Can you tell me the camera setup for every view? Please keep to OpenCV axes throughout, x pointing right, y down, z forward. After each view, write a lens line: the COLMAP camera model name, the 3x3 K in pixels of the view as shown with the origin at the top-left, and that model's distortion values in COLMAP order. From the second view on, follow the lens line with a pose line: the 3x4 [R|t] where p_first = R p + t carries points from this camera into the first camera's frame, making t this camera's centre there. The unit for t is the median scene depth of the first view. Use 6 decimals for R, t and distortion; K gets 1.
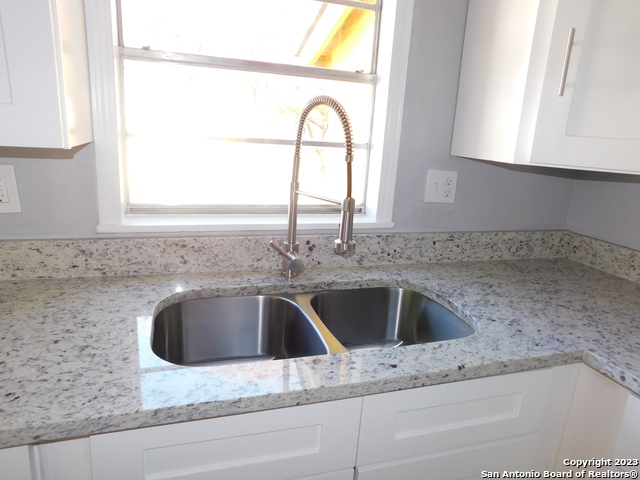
lens RADIAL K [[425.9, 0, 320.0], [0, 425.9, 240.0], [0, 0, 1]] dist [-0.018166, 0.000497]
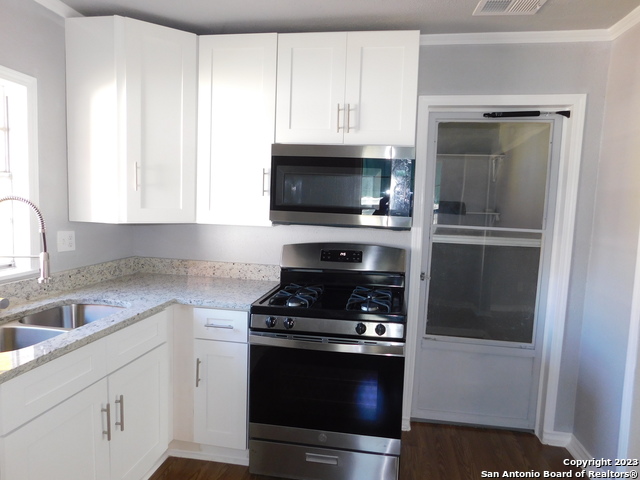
lens RADIAL K [[425.9, 0, 320.0], [0, 425.9, 240.0], [0, 0, 1]] dist [-0.018166, 0.000497]
pose [[0.468420, -0.126479, 0.874406, -0.645830], [0.217107, 0.975832, 0.024846, 0.036755], [-0.856416, 0.178201, 0.484558, -0.568408]]
